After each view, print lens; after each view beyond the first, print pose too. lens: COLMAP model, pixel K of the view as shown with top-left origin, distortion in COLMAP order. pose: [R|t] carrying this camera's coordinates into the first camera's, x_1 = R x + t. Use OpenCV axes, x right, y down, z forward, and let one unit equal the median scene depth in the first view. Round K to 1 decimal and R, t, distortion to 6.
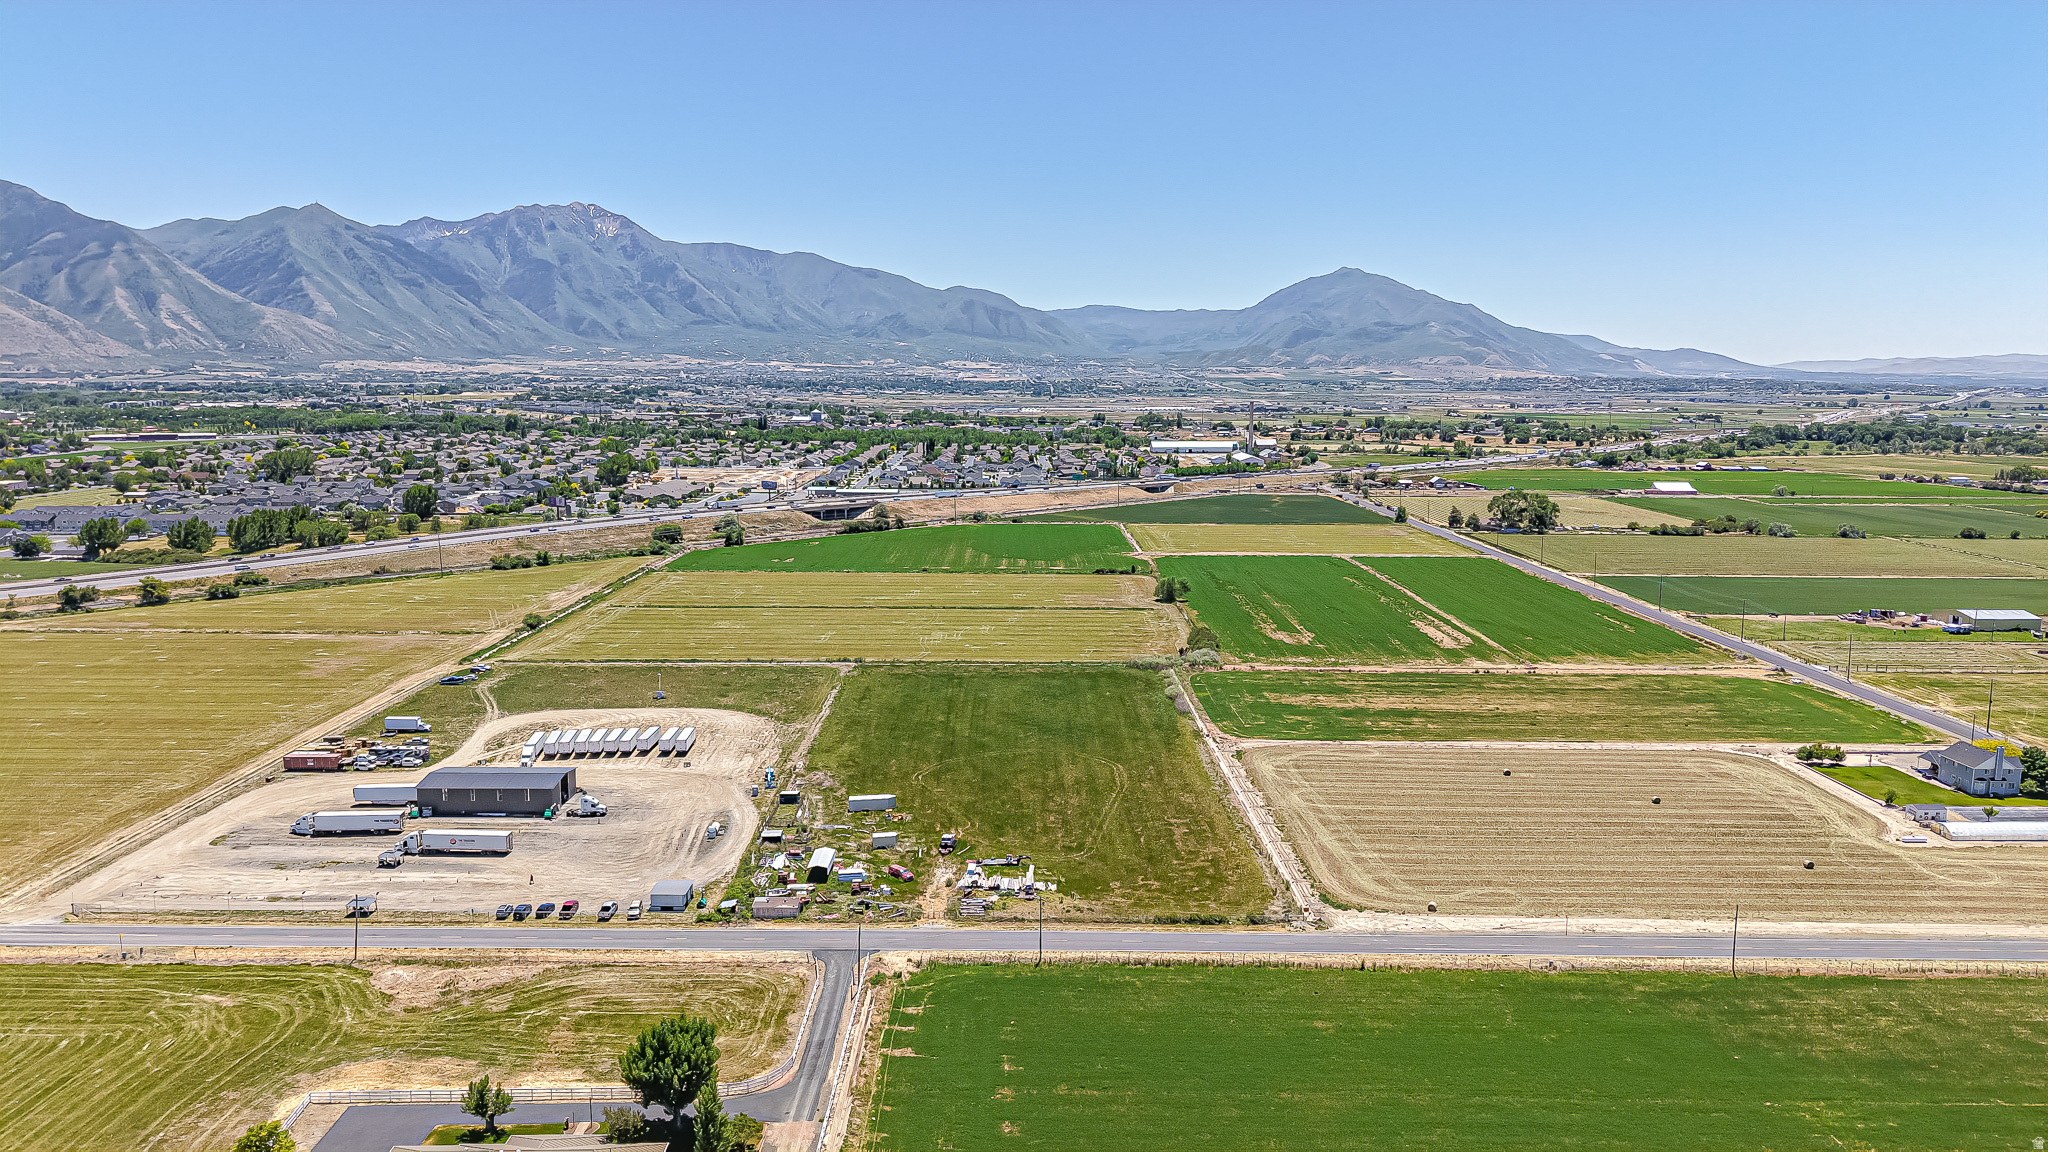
lens RADIAL K [[1365.3, 0, 1024.0], [0, 1365.3, 576.0], [0, 0, 1]] dist [0.049874, -0.062308]
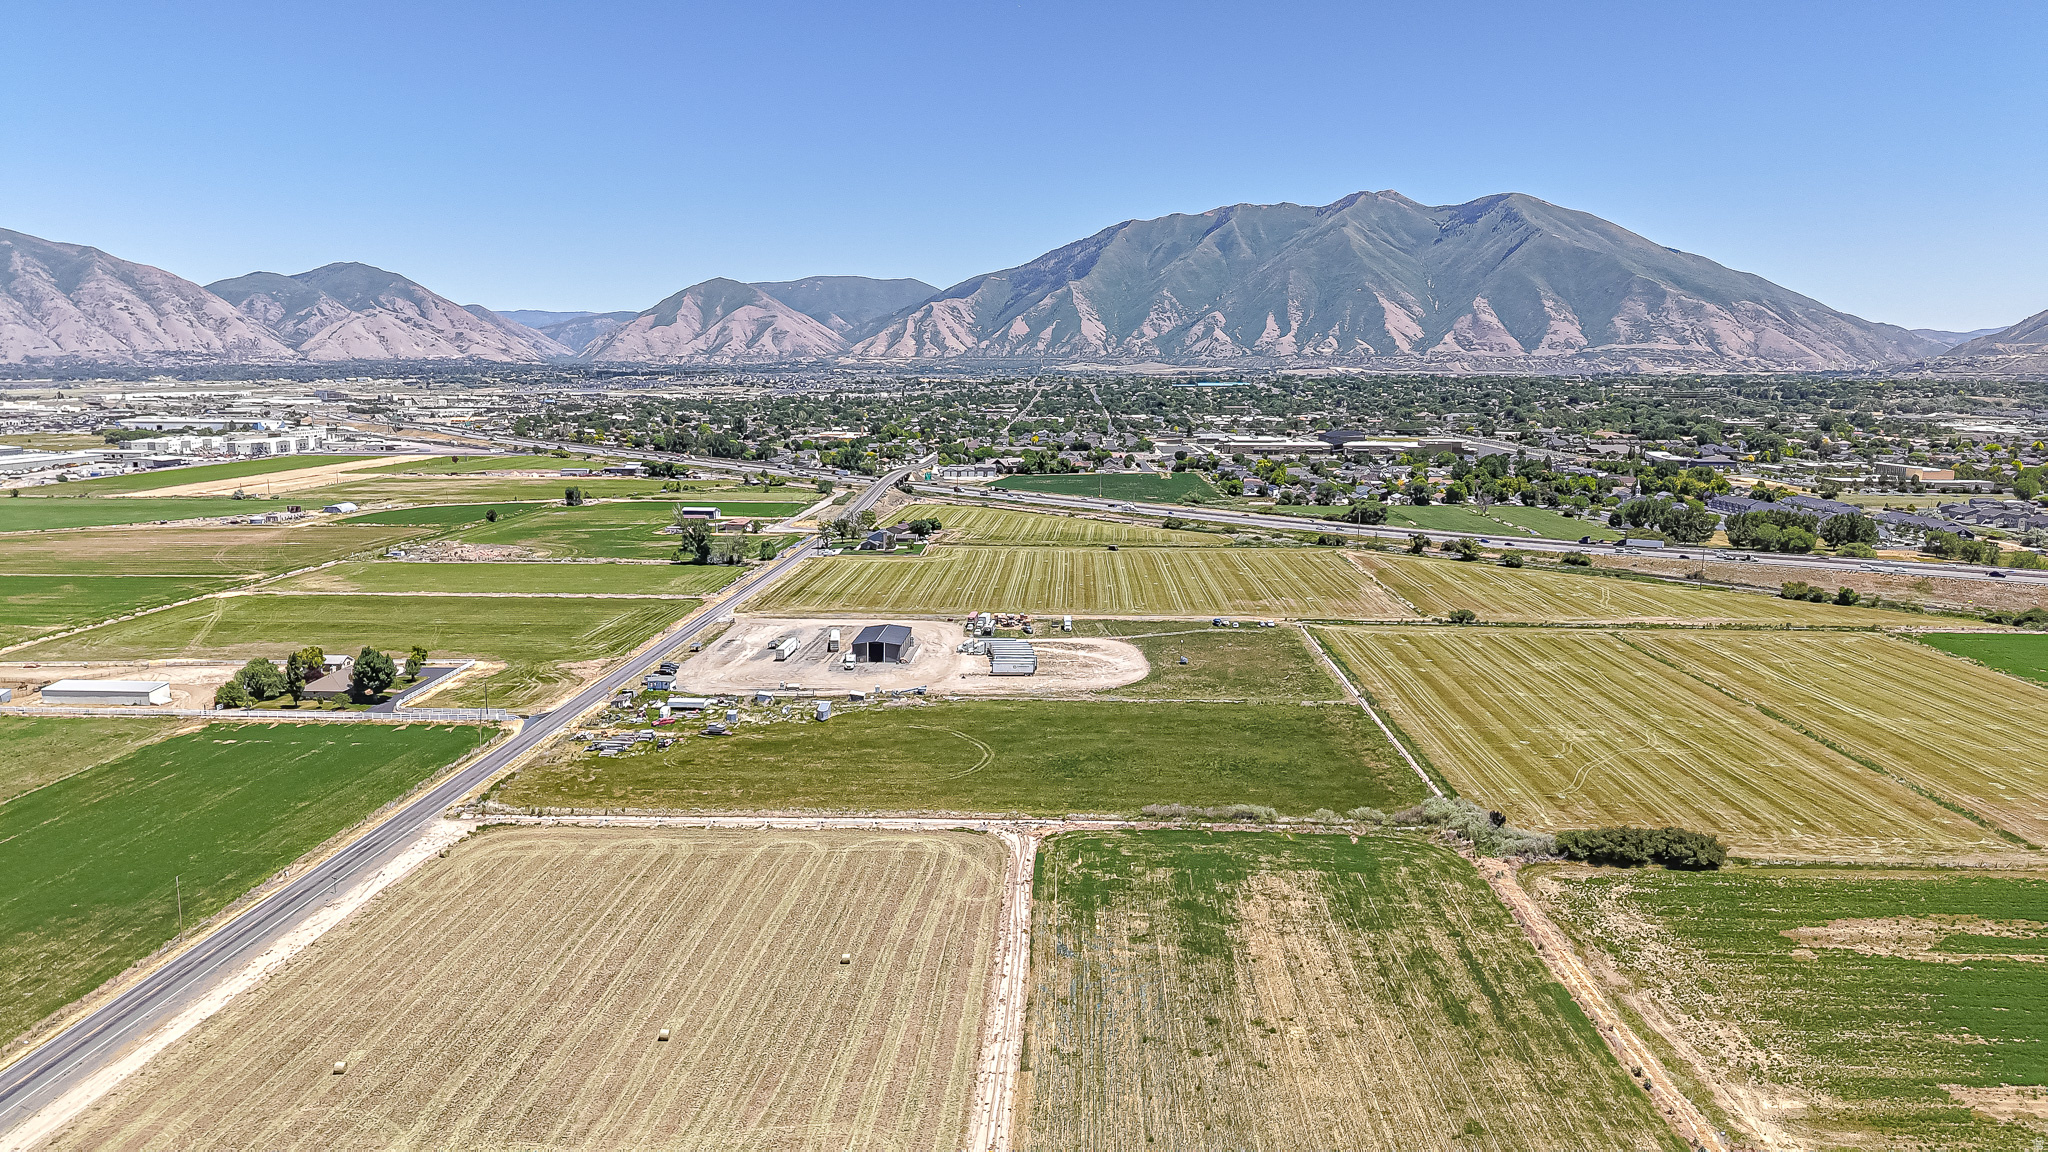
lens RADIAL K [[1364.1, 0, 1022.3], [0, 1364.1, 581.2], [0, 0, 1]] dist [0.037388, -0.042996]
pose [[-0.044157, 0.149484, -0.987778, 1.083054], [-0.151290, 0.976338, 0.154515, -0.166745], [0.987503, 0.156264, -0.020497, 1.190070]]
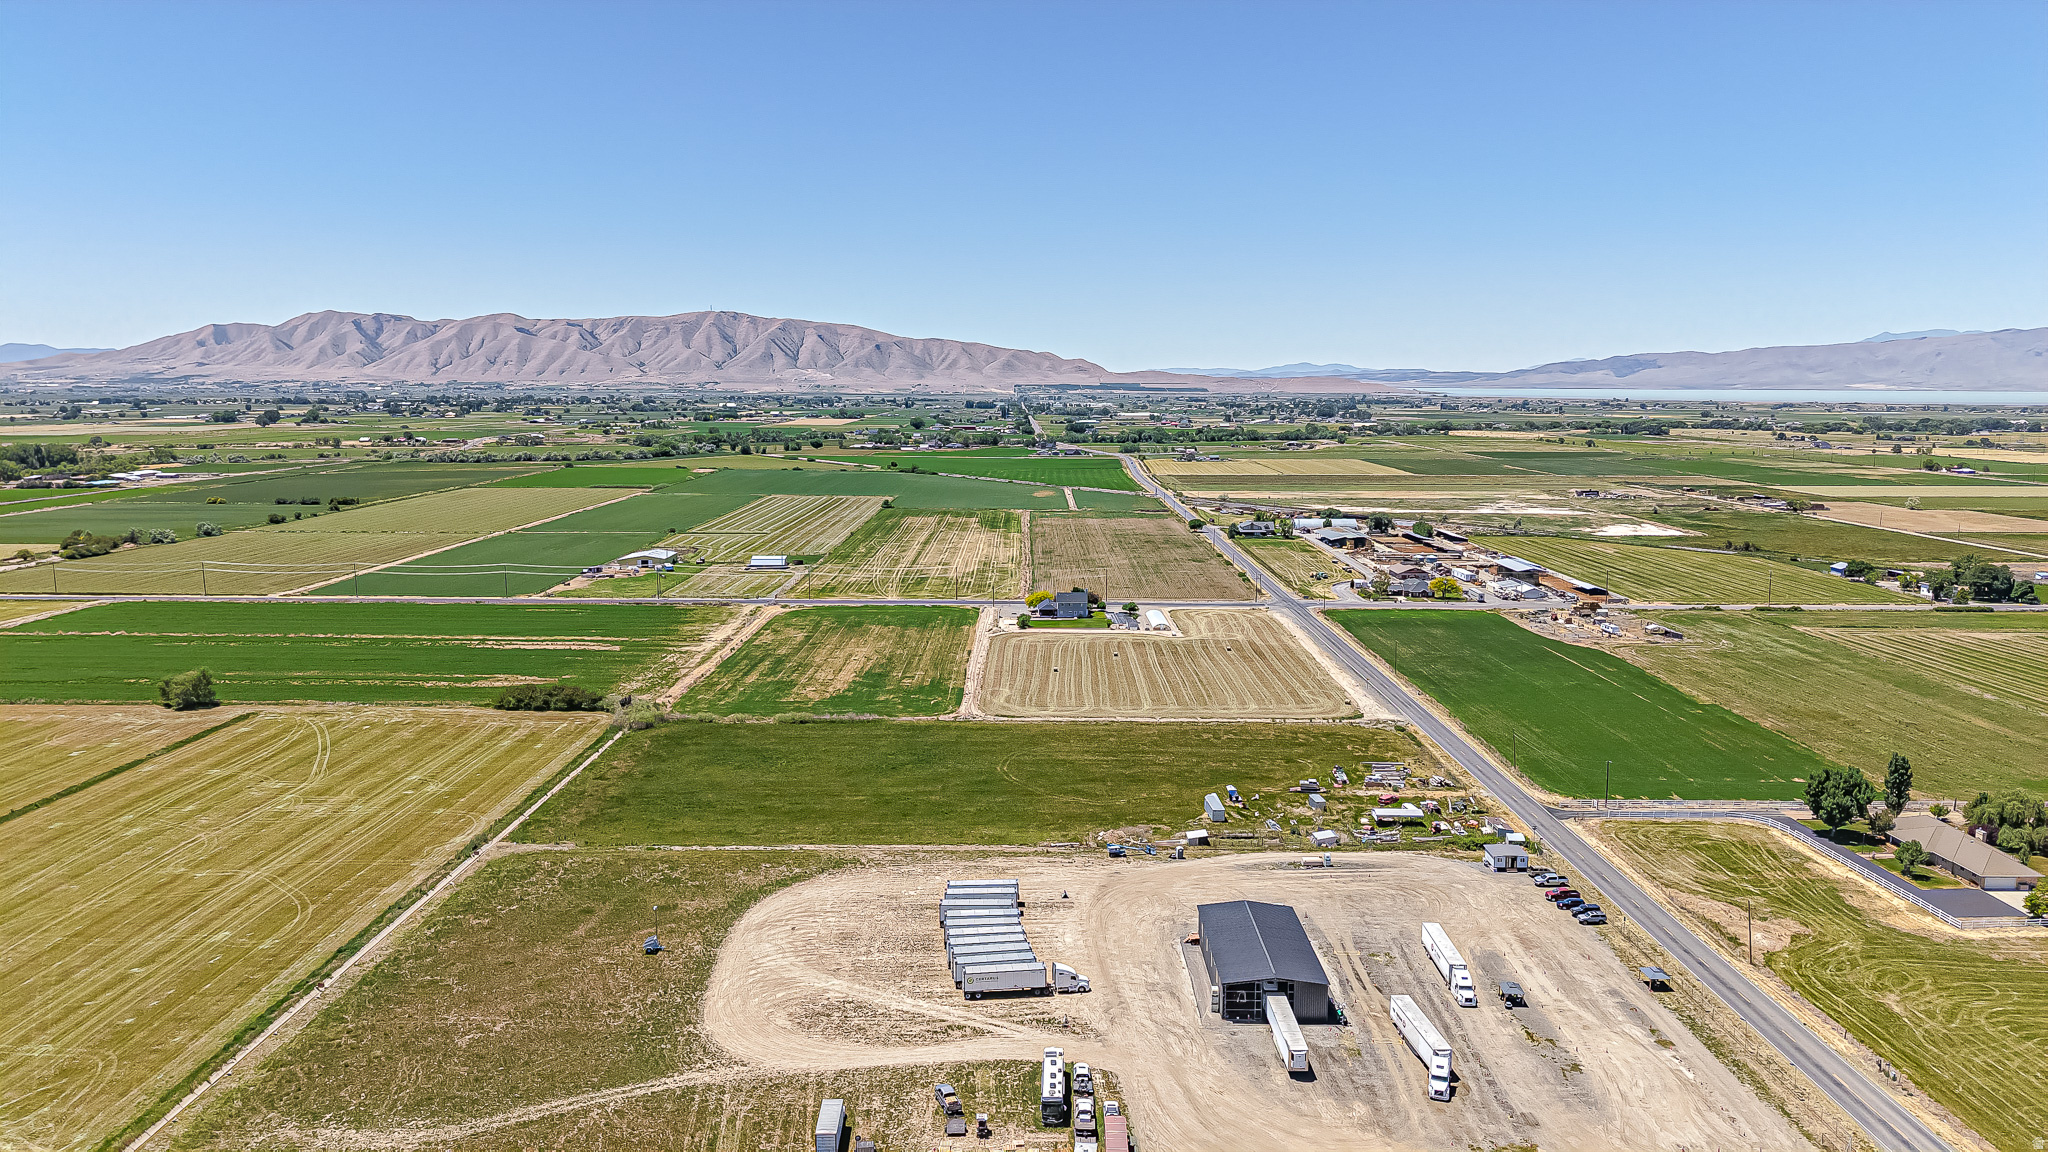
lens RADIAL K [[1365.3, 0, 1024.0], [0, 1365.3, 576.0], [0, 0, 1]] dist [0.049874, -0.062308]
pose [[0.006632, -0.146201, 0.989233, -1.080146], [0.142718, 0.979266, 0.143771, -0.163986], [-0.989741, 0.140228, 0.027360, 1.091804]]
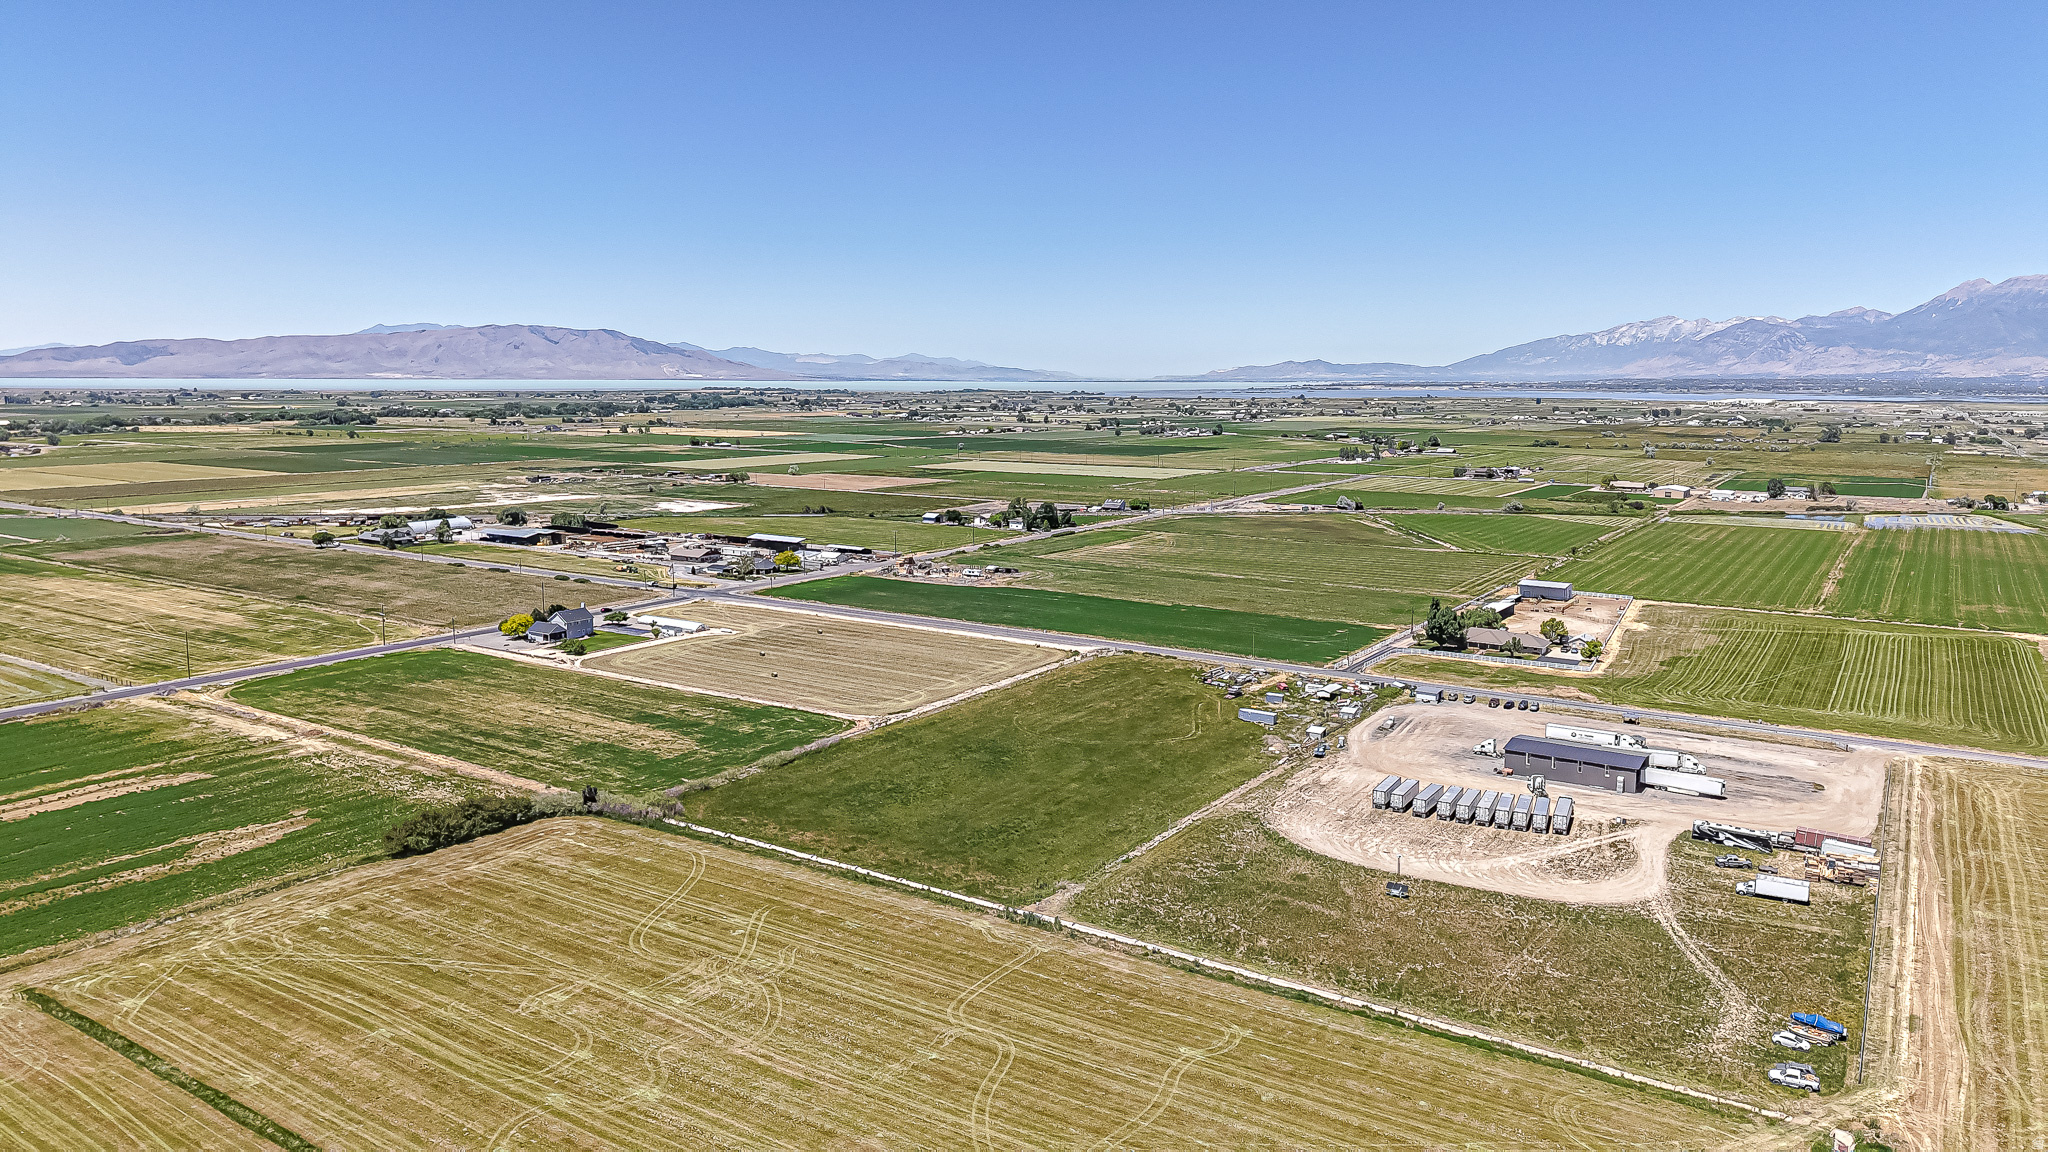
lens RADIAL K [[1365.3, 0, 1024.0], [0, 1365.3, 576.0], [0, 0, 1]] dist [0.049874, -0.062308]
pose [[-0.831477, -0.089155, 0.548359, -0.608855], [0.072735, 0.961074, 0.266544, -0.306286], [-0.550778, 0.261510, -0.792626, 2.082343]]
